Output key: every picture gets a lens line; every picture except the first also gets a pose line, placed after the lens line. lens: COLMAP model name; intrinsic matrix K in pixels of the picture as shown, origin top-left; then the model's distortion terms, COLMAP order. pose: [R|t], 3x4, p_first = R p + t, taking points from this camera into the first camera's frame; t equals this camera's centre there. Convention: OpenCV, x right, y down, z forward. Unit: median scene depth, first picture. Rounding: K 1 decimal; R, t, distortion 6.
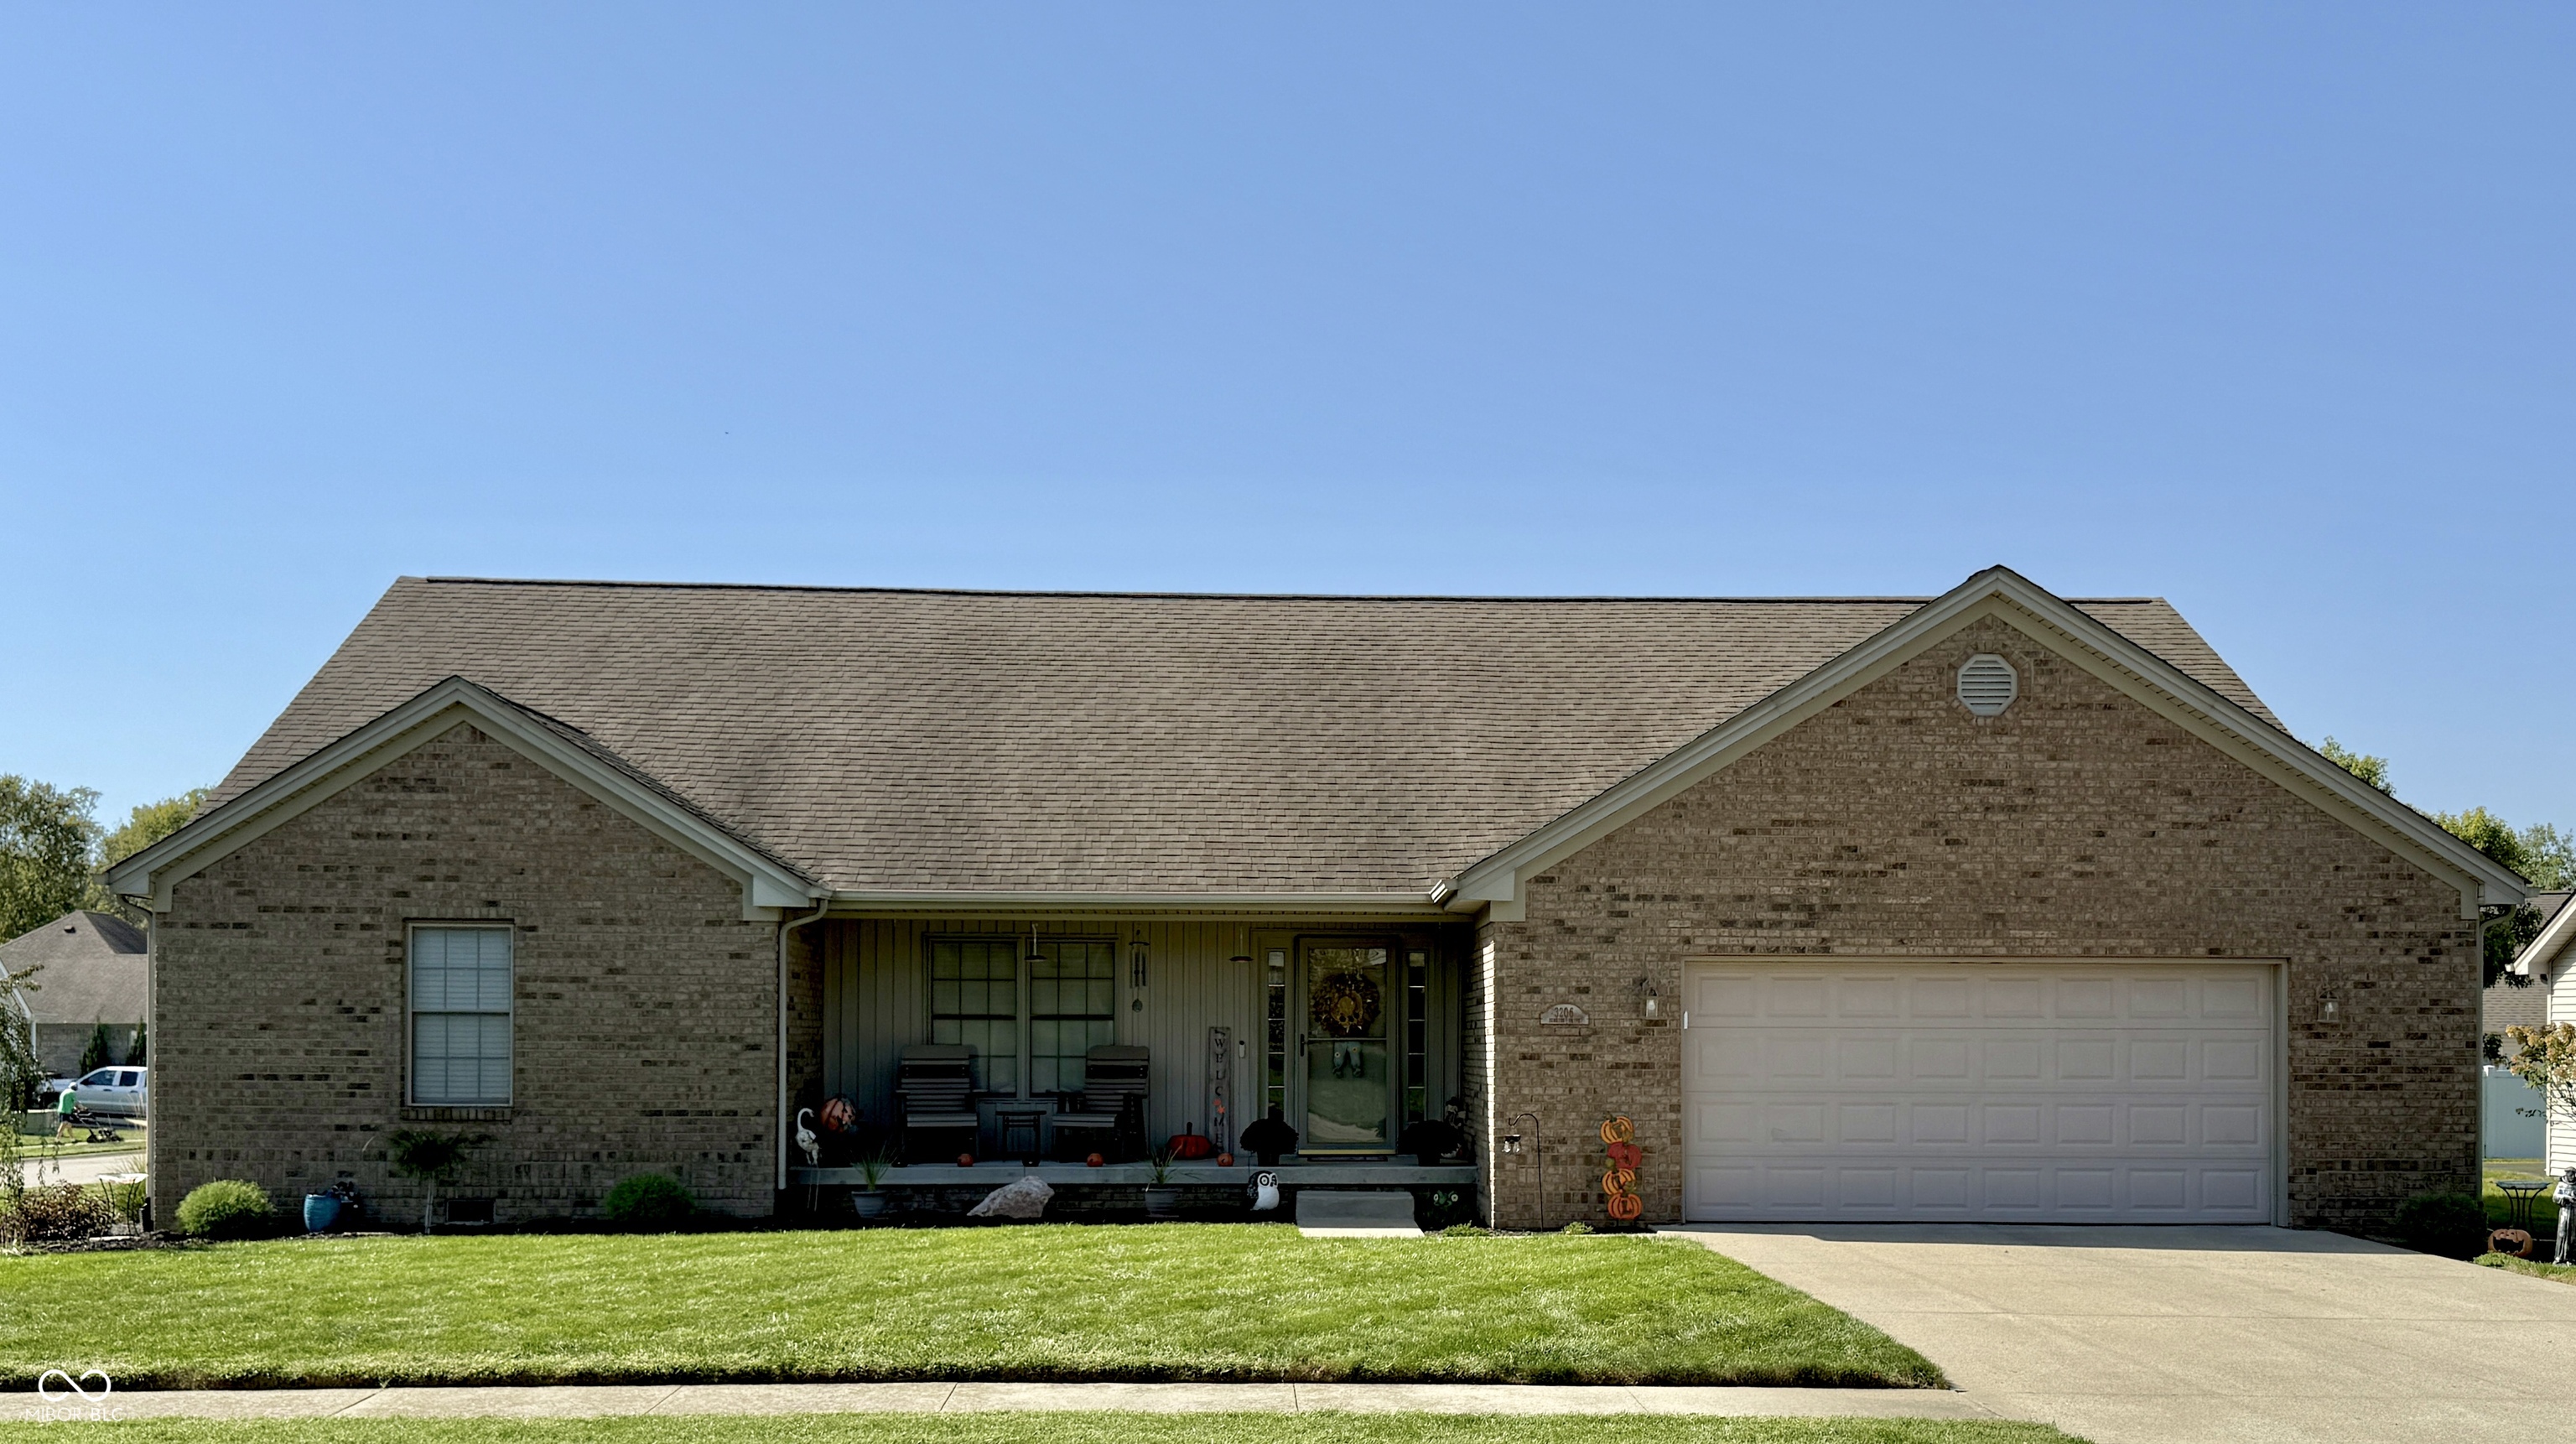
lens RADIAL K [[2386.9, 0, 1346.2], [0, 2386.9, 1030.3], [0, 0, 1]] dist [0.208944, -0.502864]
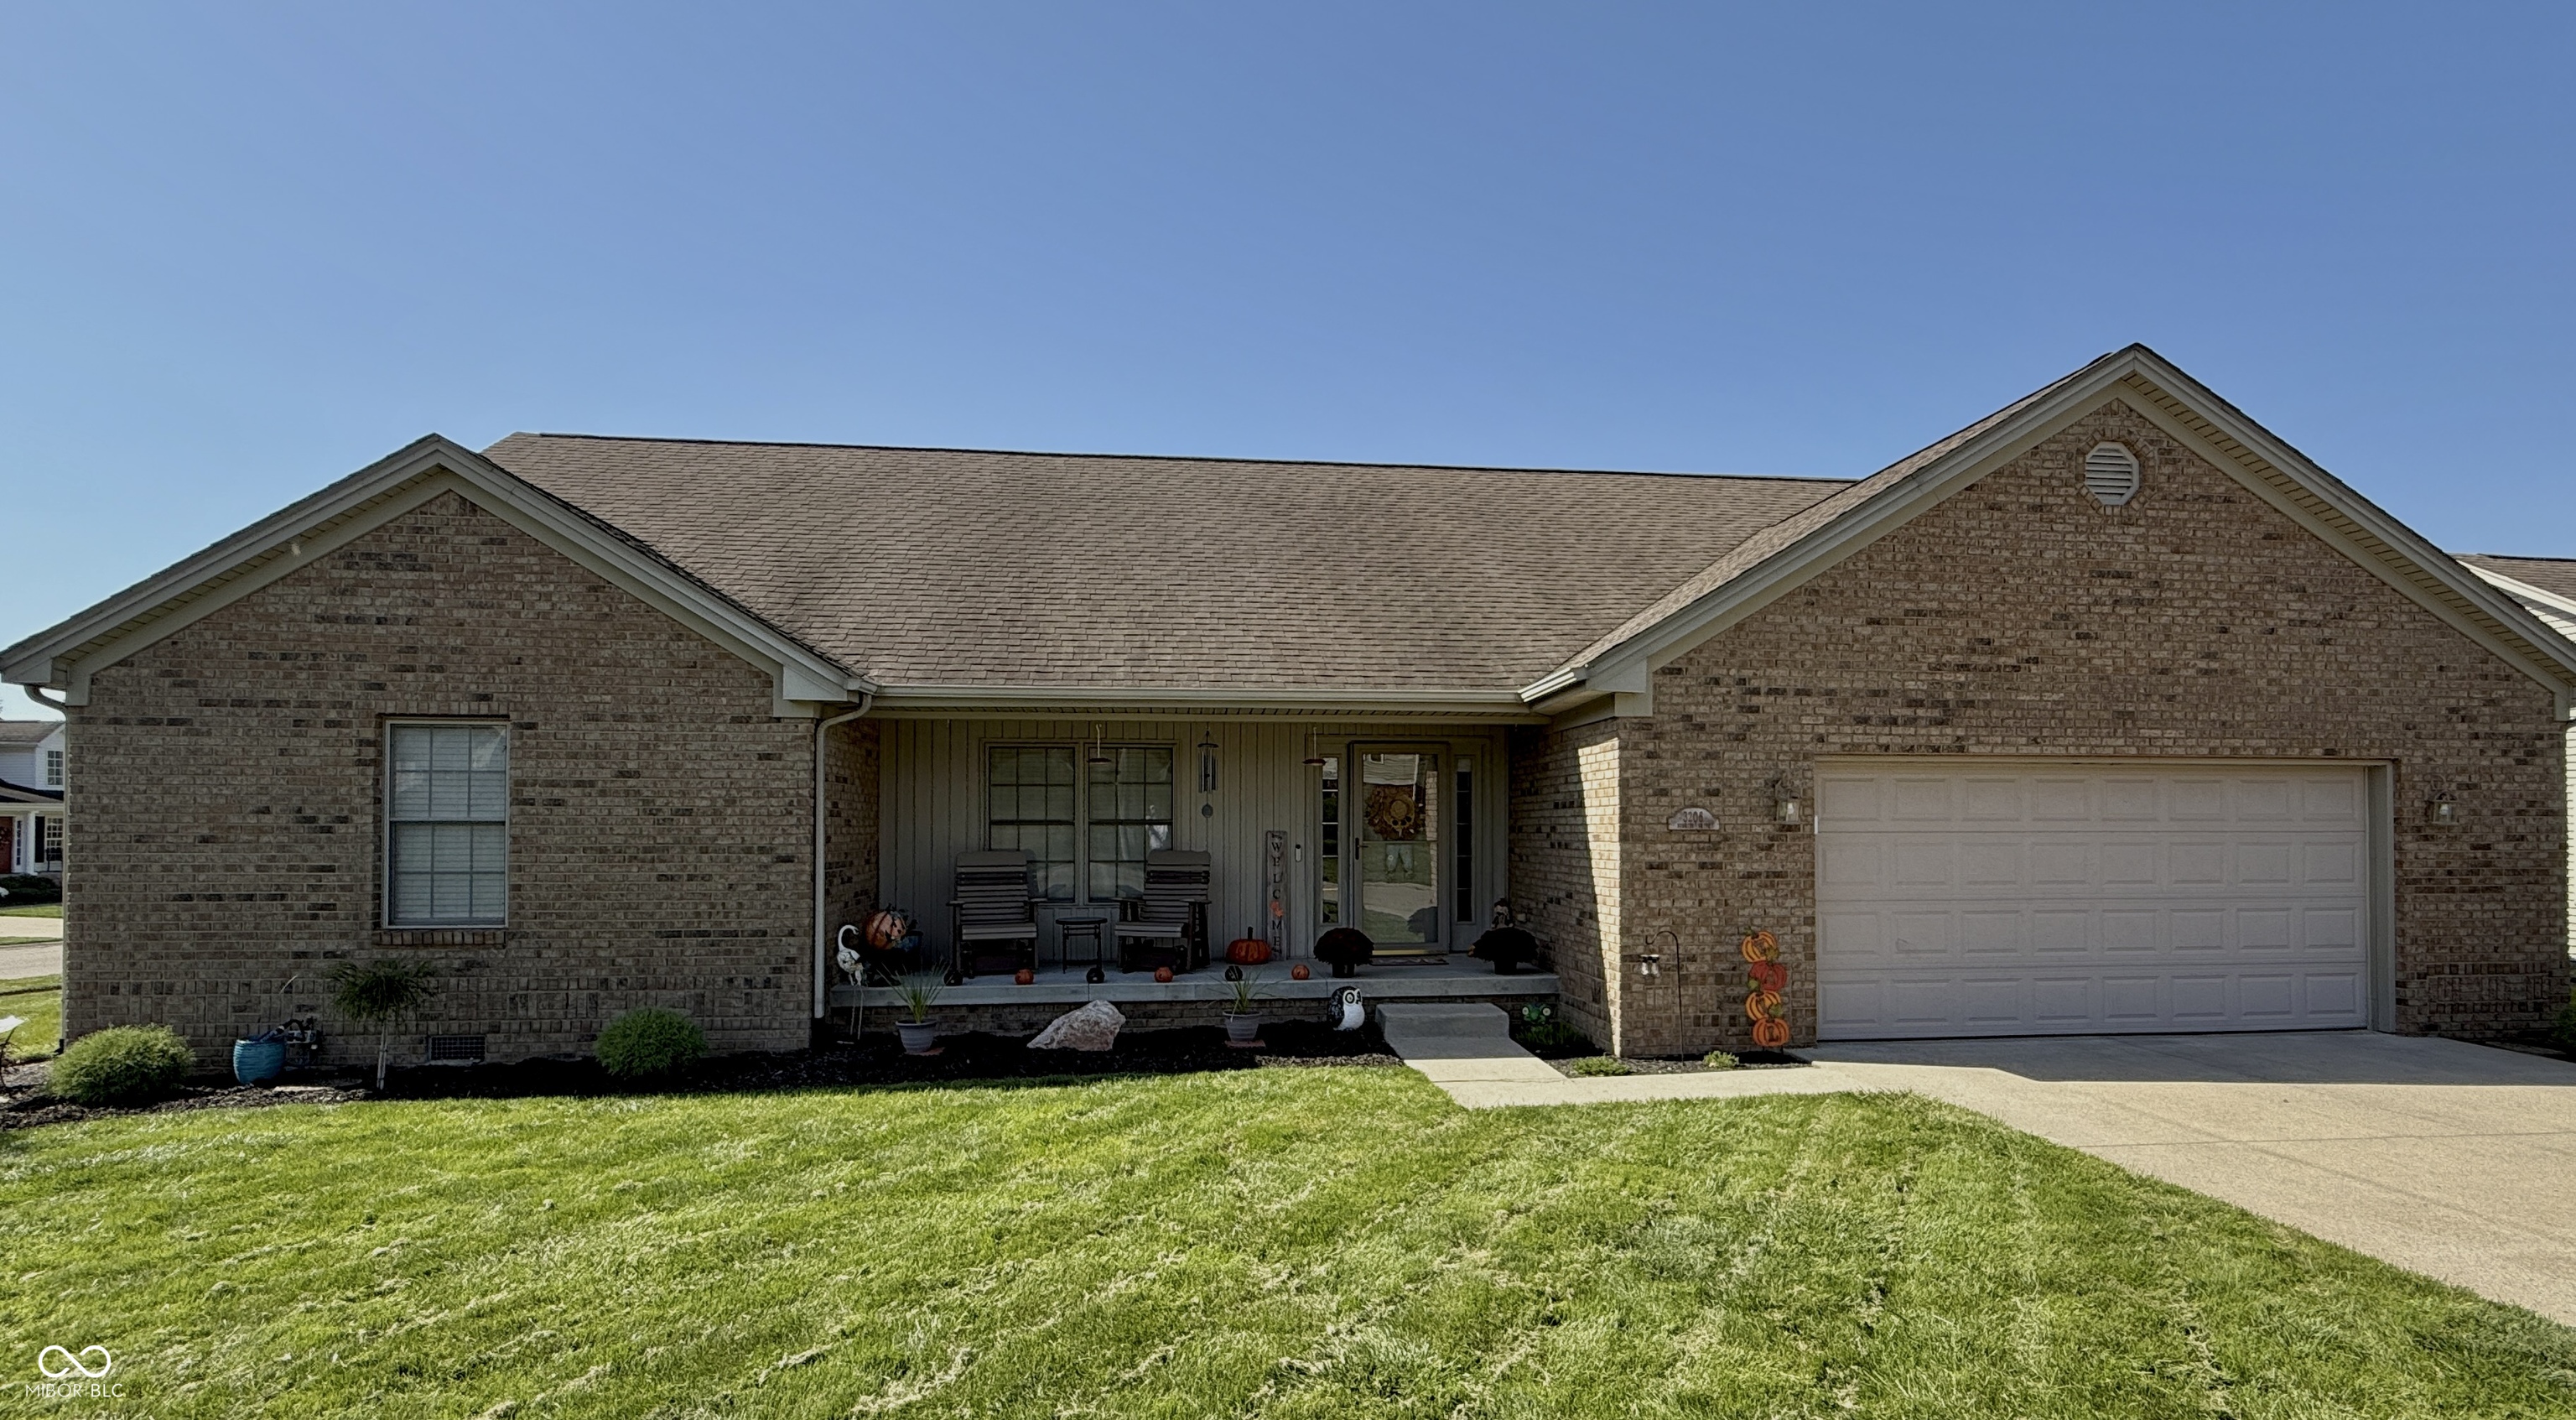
lens RADIAL K [[1264.0, 0, 1324.2], [0, 1264.0, 809.4], [0, 0, 1]] dist [0.001604, -0.000103]
pose [[0.996726, -0.003004, 0.080795, -0.086186], [0.003806, 0.999945, -0.009767, -0.006144], [-0.080762, 0.010042, 0.996683, 0.525365]]
